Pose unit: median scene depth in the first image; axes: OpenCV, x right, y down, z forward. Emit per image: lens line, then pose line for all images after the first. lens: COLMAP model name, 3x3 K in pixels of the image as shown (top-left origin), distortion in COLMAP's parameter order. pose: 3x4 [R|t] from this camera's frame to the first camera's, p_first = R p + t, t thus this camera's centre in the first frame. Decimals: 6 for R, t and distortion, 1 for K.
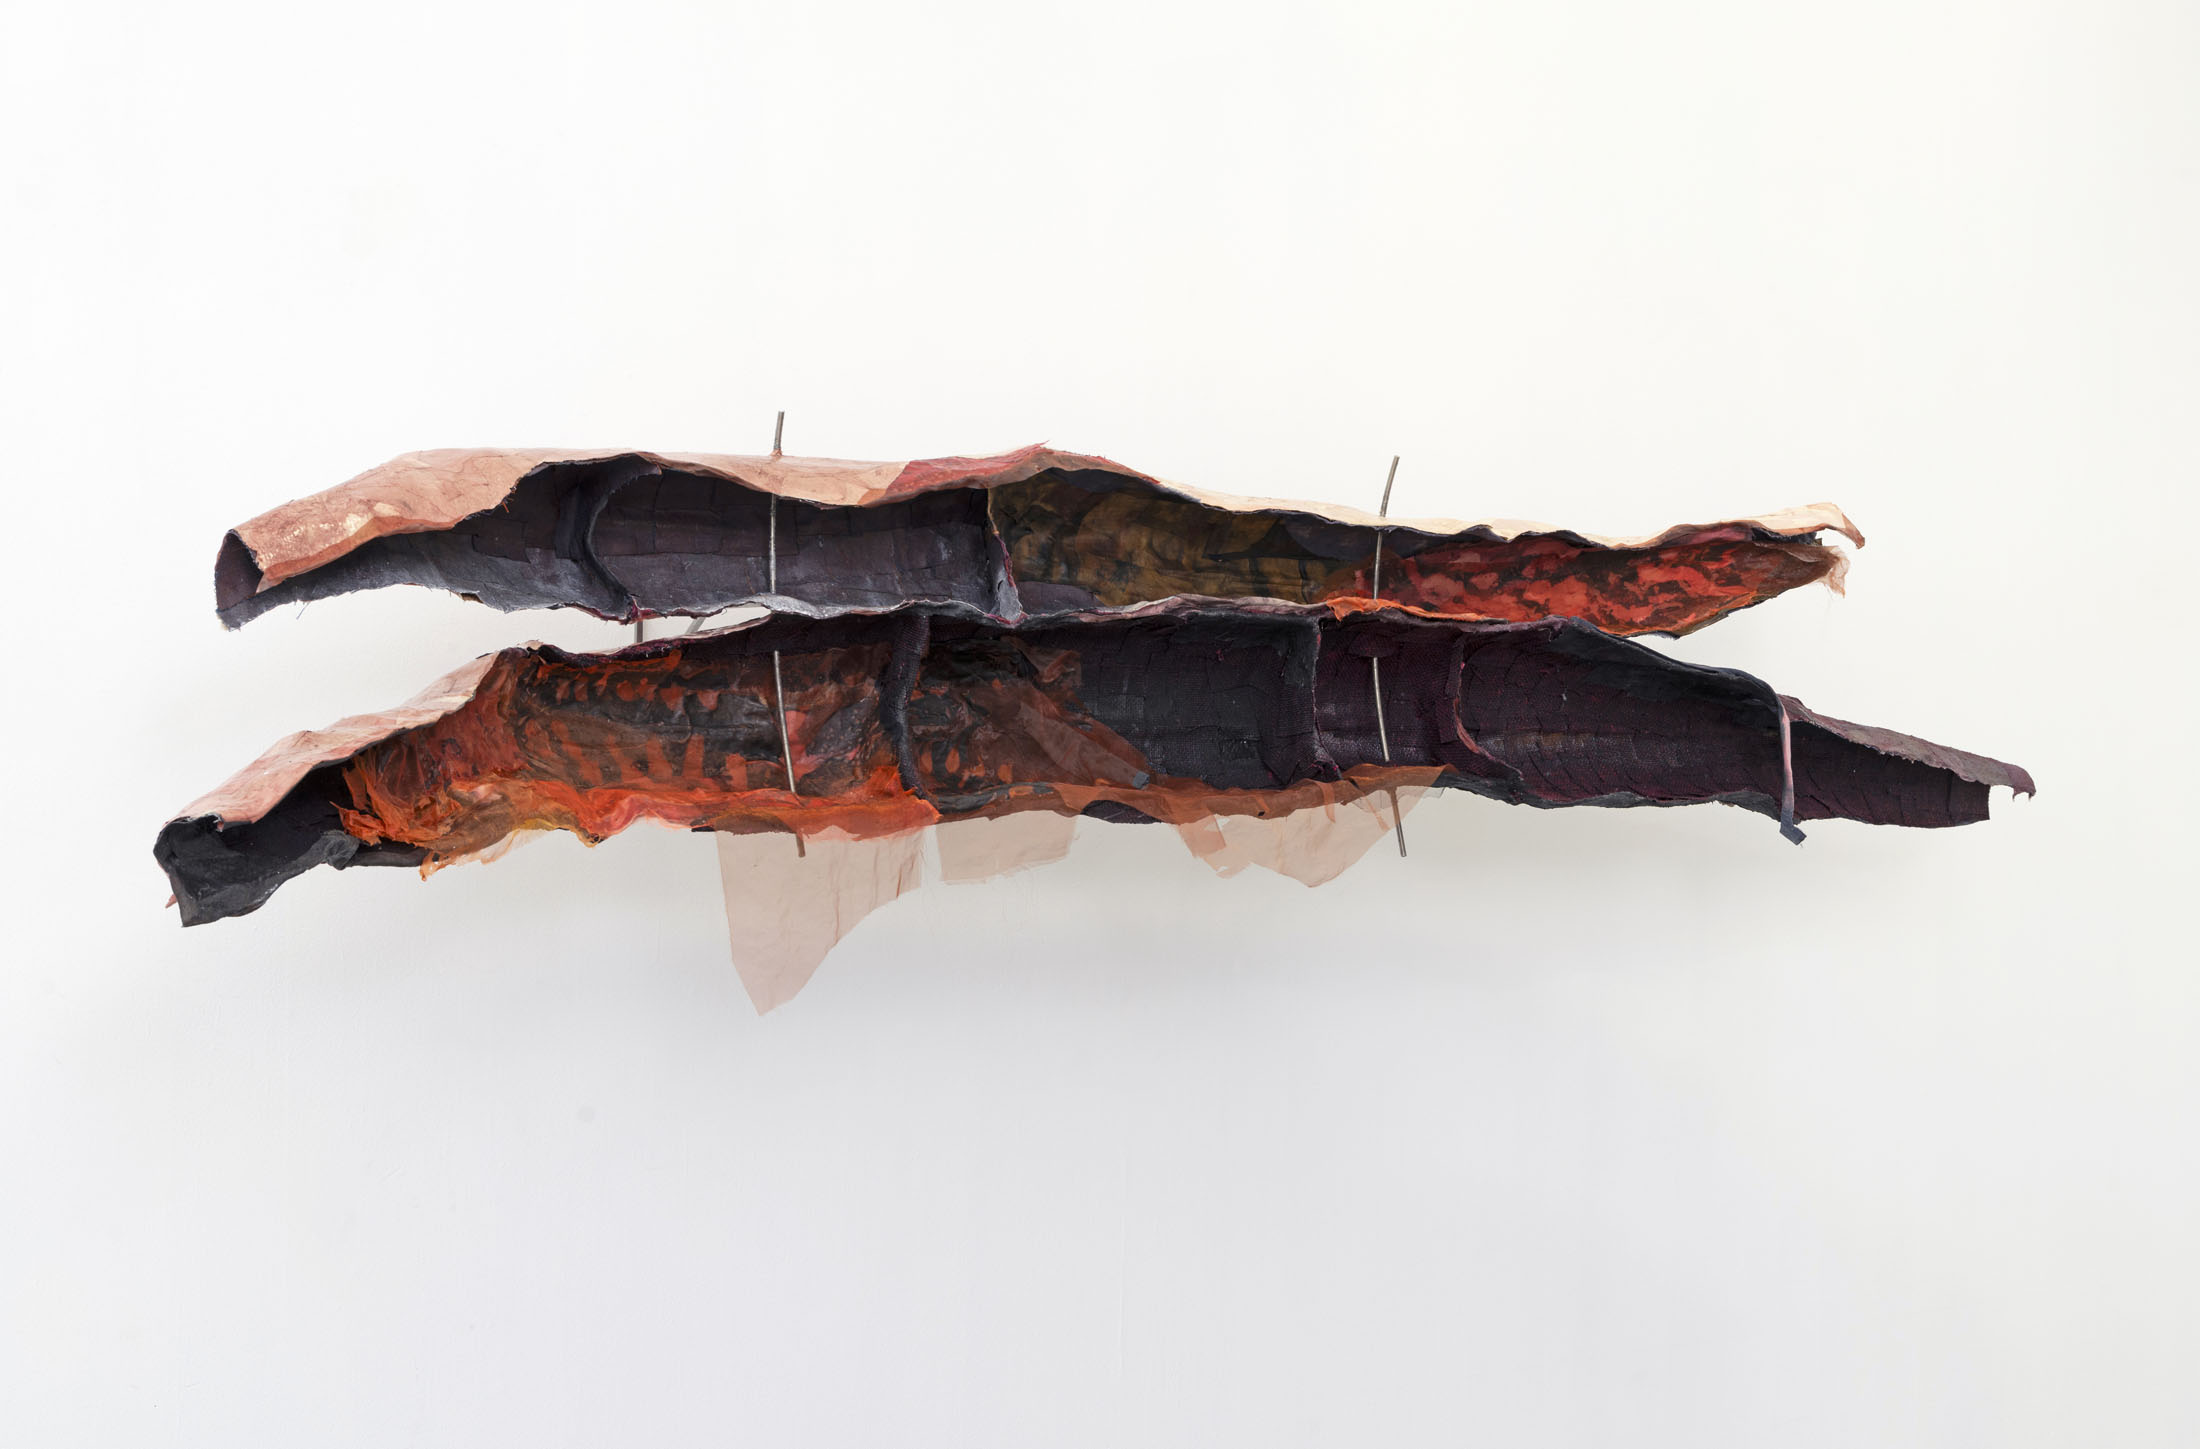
lens RADIAL K [[2538.1, 0, 1161.0], [0, 2538.1, 766.8], [0, 0, 1]] dist [-0.014011, 0.002812]
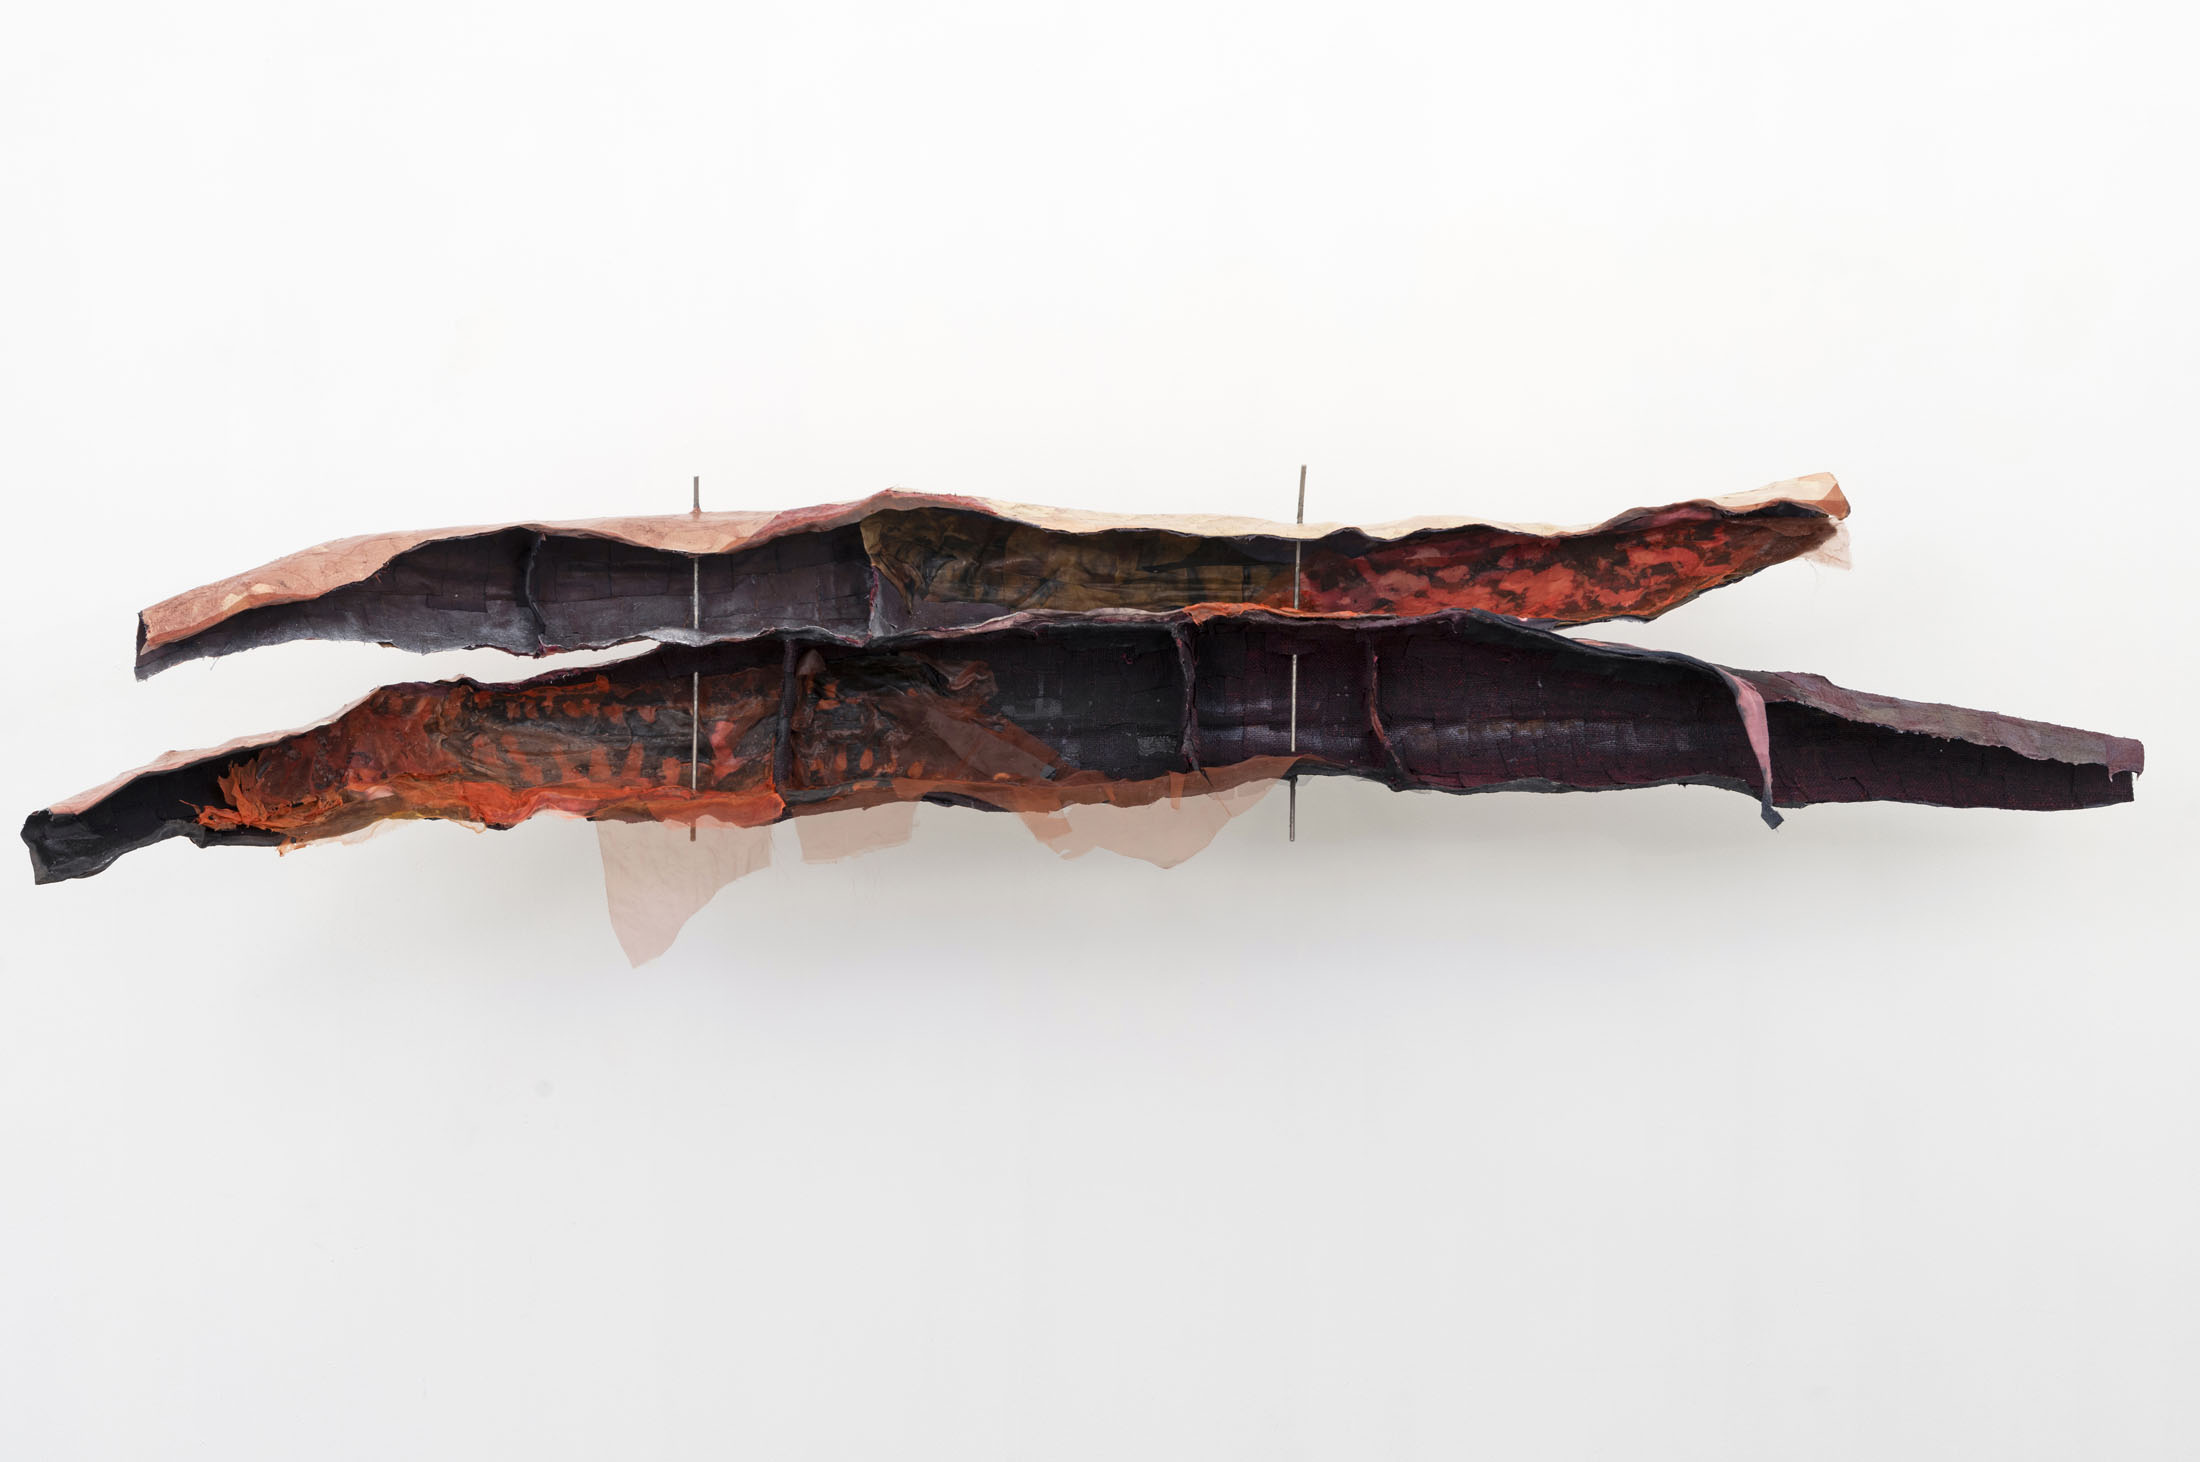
lens RADIAL K [[3014.5, 0, 1100.0], [0, 3014.5, 731.0], [0, 0, 1]] dist [-0.003995, -0.002679]
pose [[0.862720, -0.021639, -0.505219, 0.715765], [0.017320, 0.999762, -0.013245, 0.004721], [0.505385, 0.002677, 0.862890, -0.146499]]
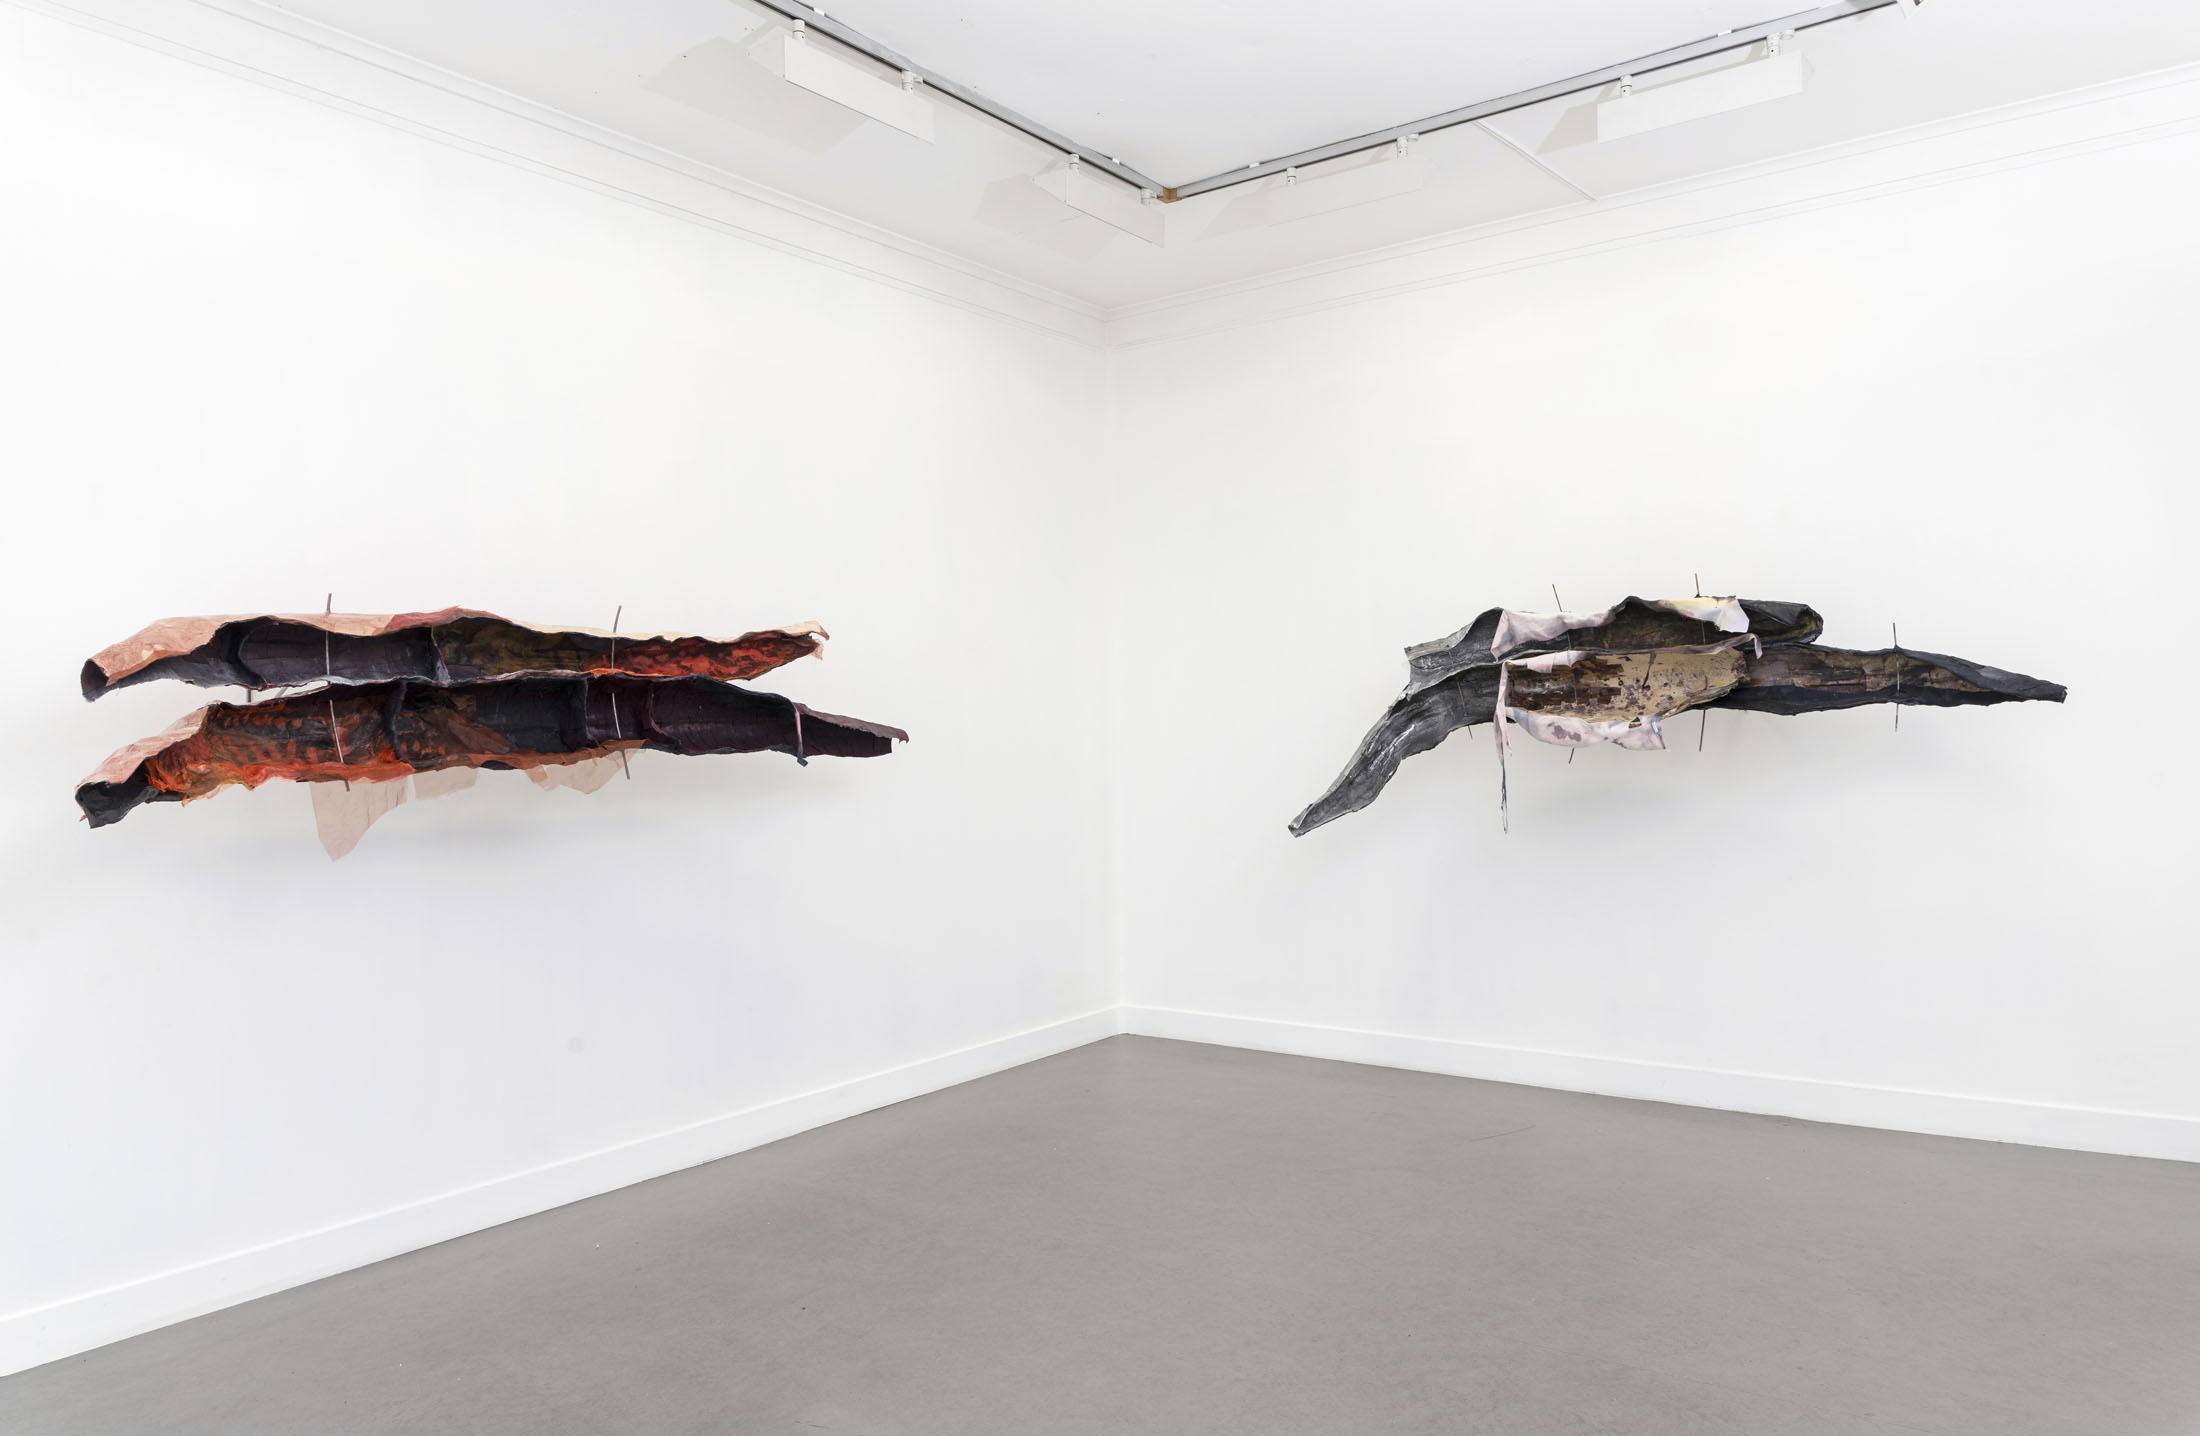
lens RADIAL K [[1506.7, 0, 1113.5], [0, 1506.7, 694.8], [0, 0, 1]] dist [0.001277, 0.004008]
pose [[0.920052, -0.028938, 0.390727, -0.034511], [0.038988, 0.999081, -0.017814, 0.000102], [-0.389852, 0.031623, 0.920334, -0.468156]]
